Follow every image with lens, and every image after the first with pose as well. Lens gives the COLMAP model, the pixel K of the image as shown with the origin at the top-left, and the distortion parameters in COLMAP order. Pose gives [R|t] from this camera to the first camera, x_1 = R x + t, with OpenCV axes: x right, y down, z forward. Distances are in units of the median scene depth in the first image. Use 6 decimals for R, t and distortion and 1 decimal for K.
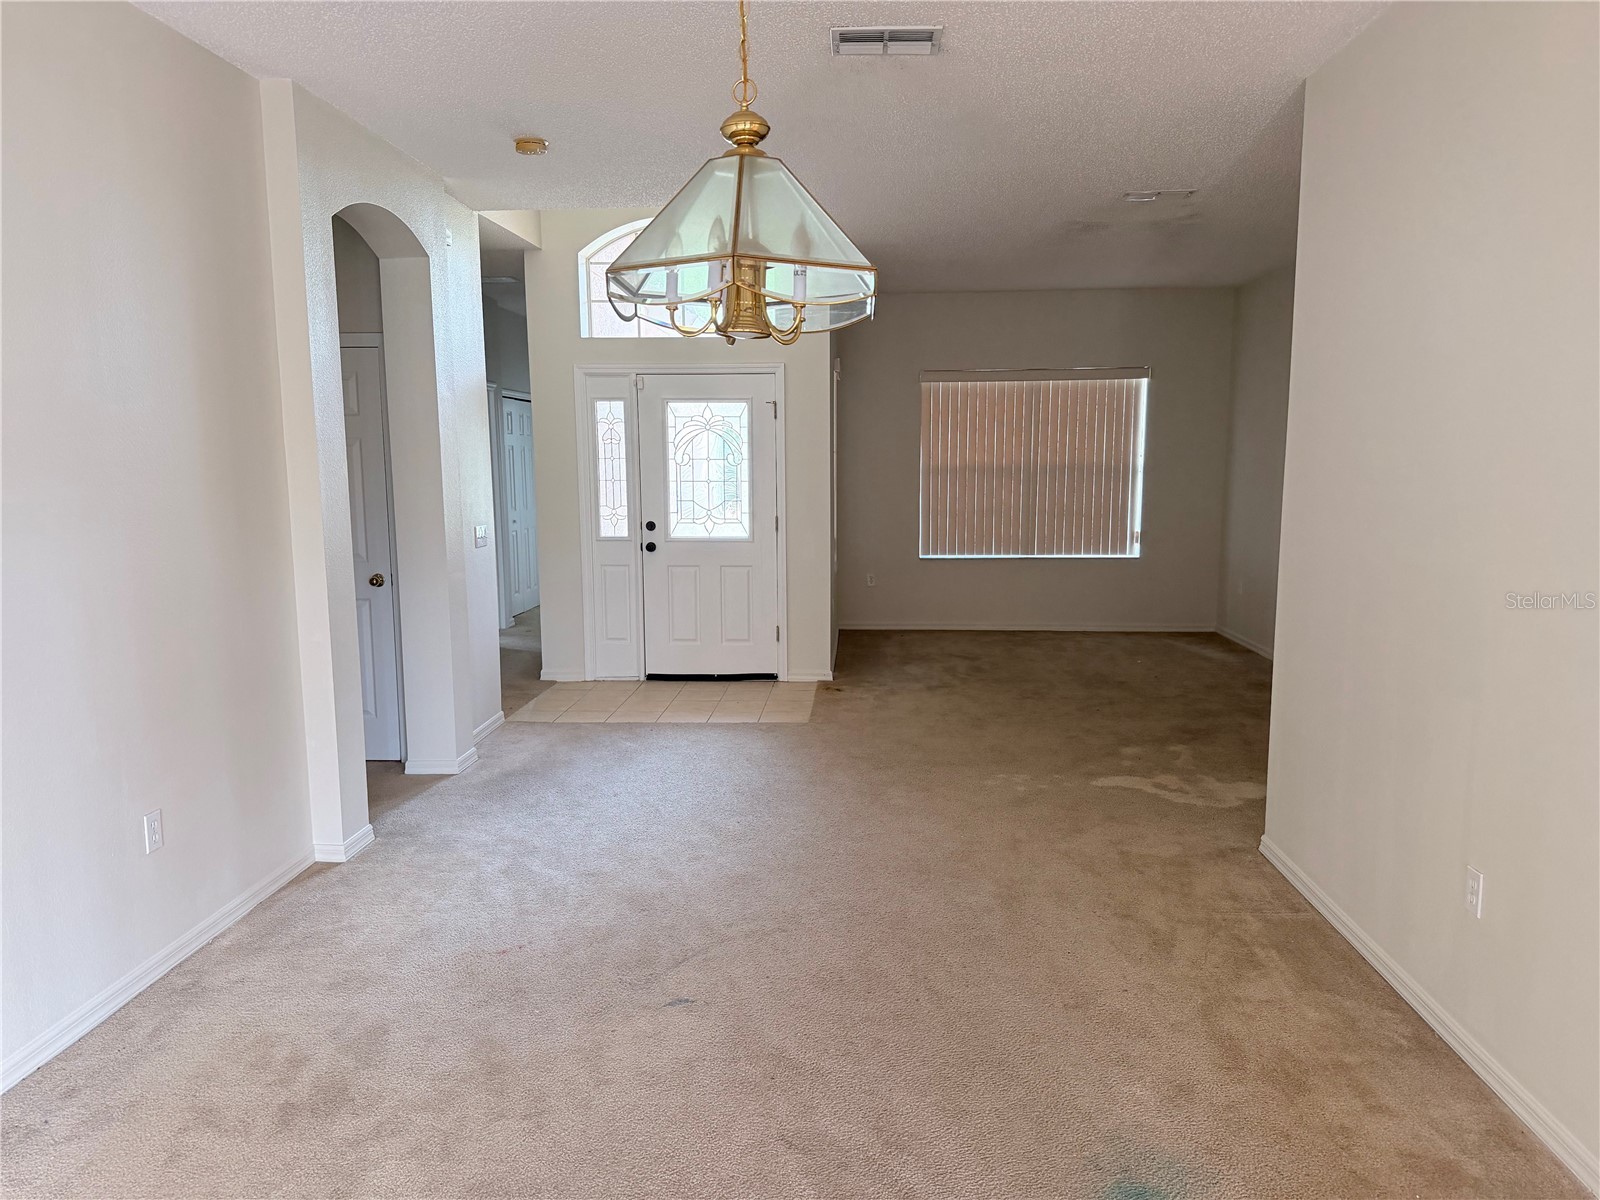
lens RADIAL K [[1101.2, 0, 804.7], [0, 1101.2, 618.0], [0, 0, 1]] dist [0.093183, -0.146568]
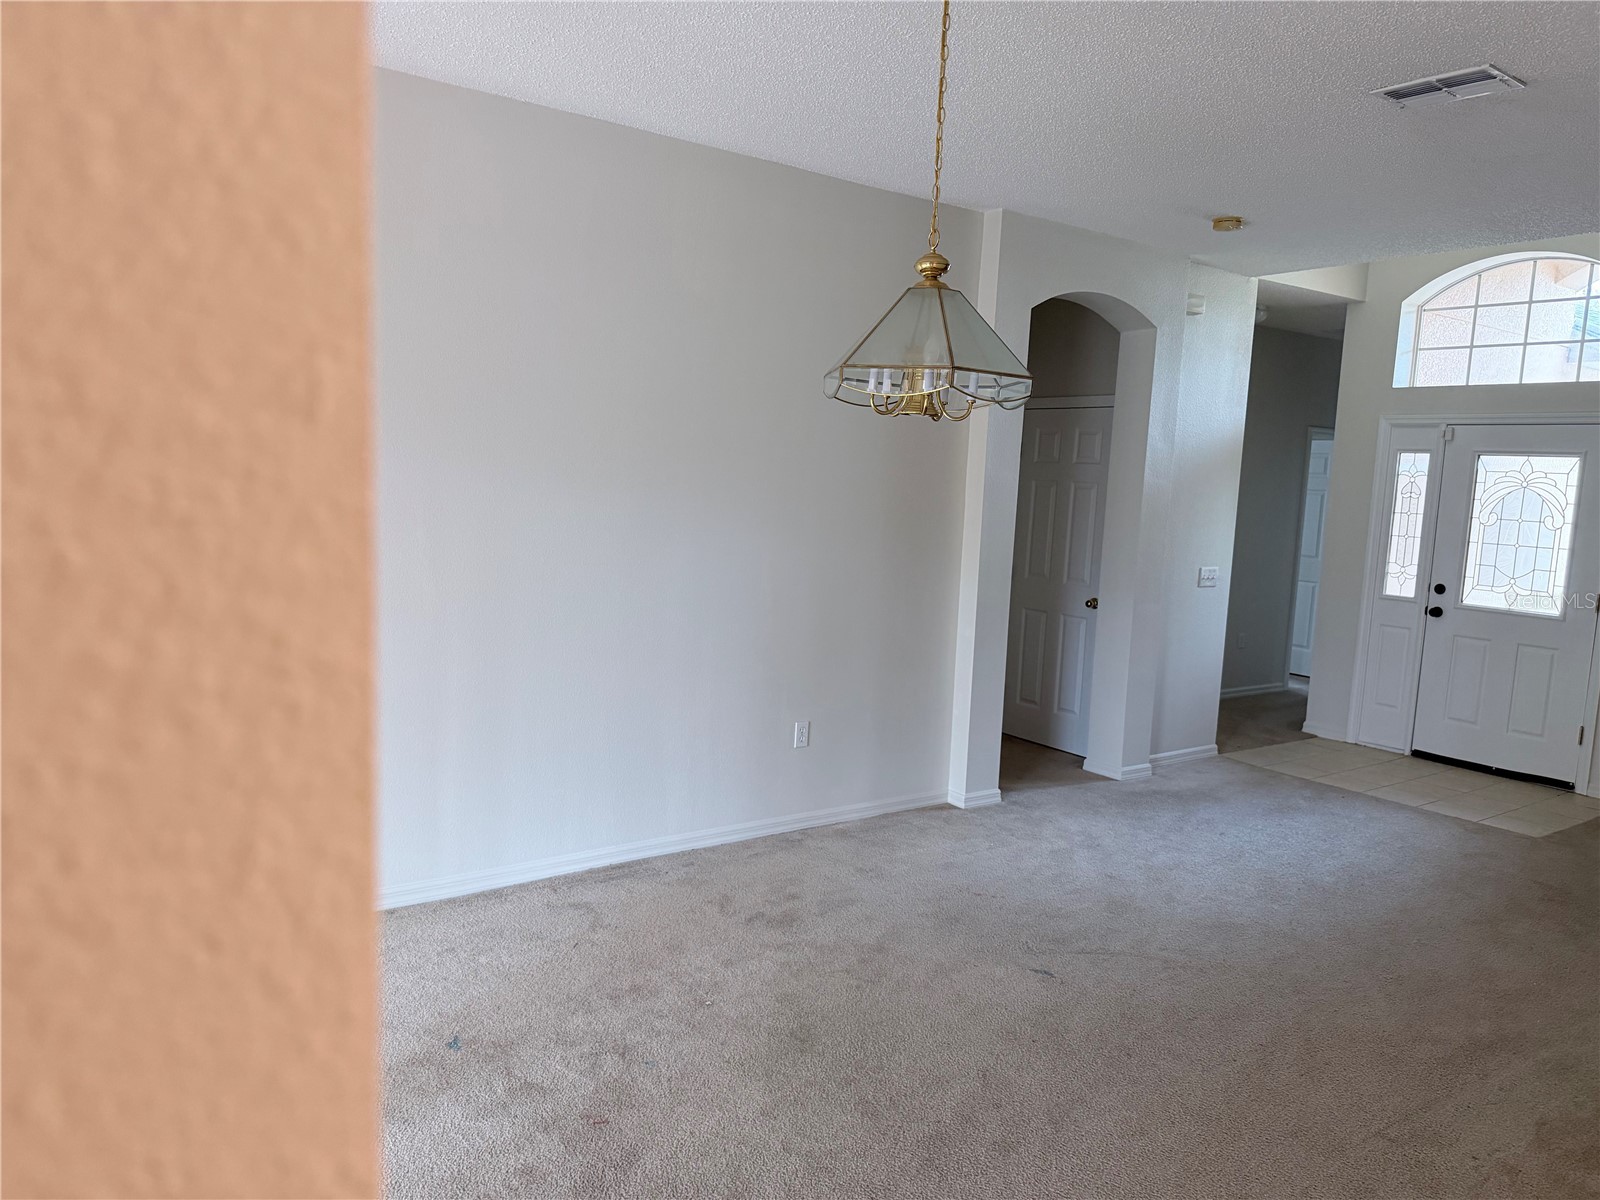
lens RADIAL K [[1120.3, 0, 818.3], [0, 1120.3, 596.7], [0, 0, 1]] dist [0.095476, -0.142816]
pose [[0.637027, 0.119634, -0.761502, 0.278365], [-0.164902, 0.986164, 0.016981, -0.009665], [0.752997, 0.114755, 0.647941, 0.009043]]
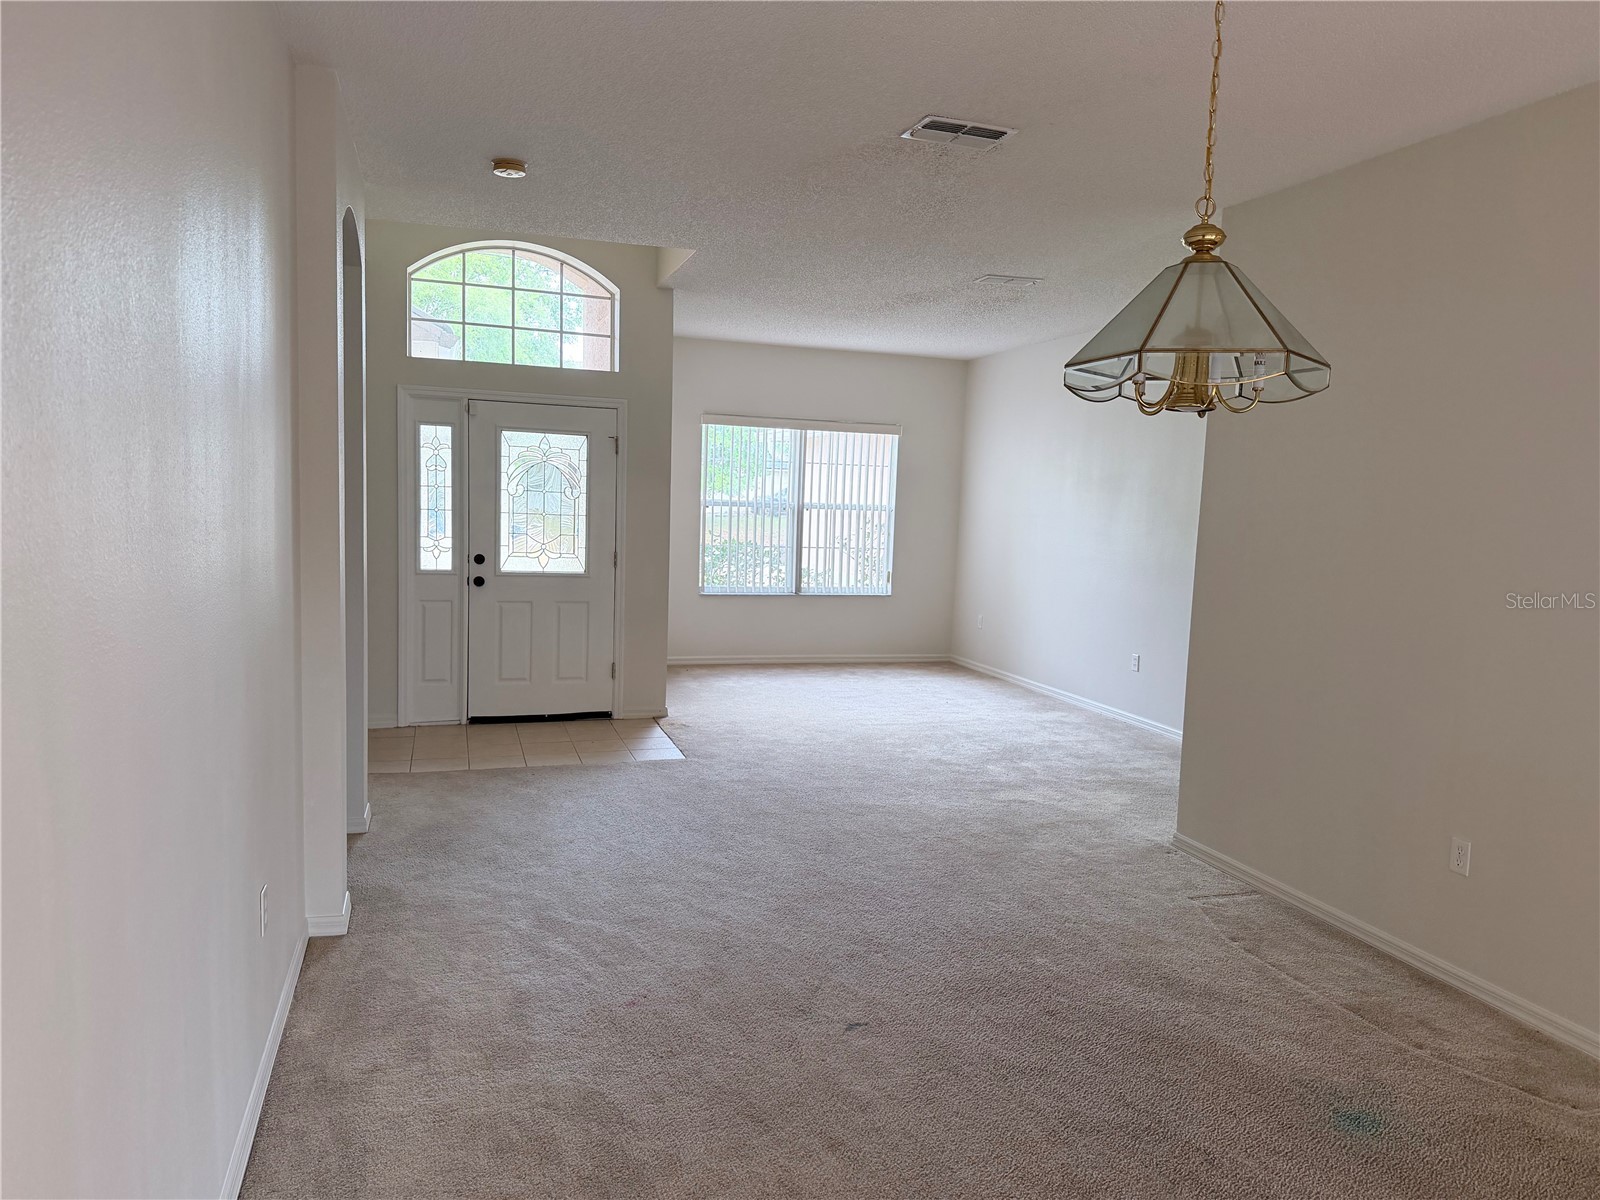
lens RADIAL K [[1115.5, 0, 802.4], [0, 1115.5, 604.2], [0, 0, 1]] dist [0.082019, -0.145820]
pose [[0.931396, 0.004576, 0.363978, -0.258780], [0.011103, 0.999099, -0.040972, -0.002860], [-0.363837, 0.042202, 0.930506, 0.010002]]
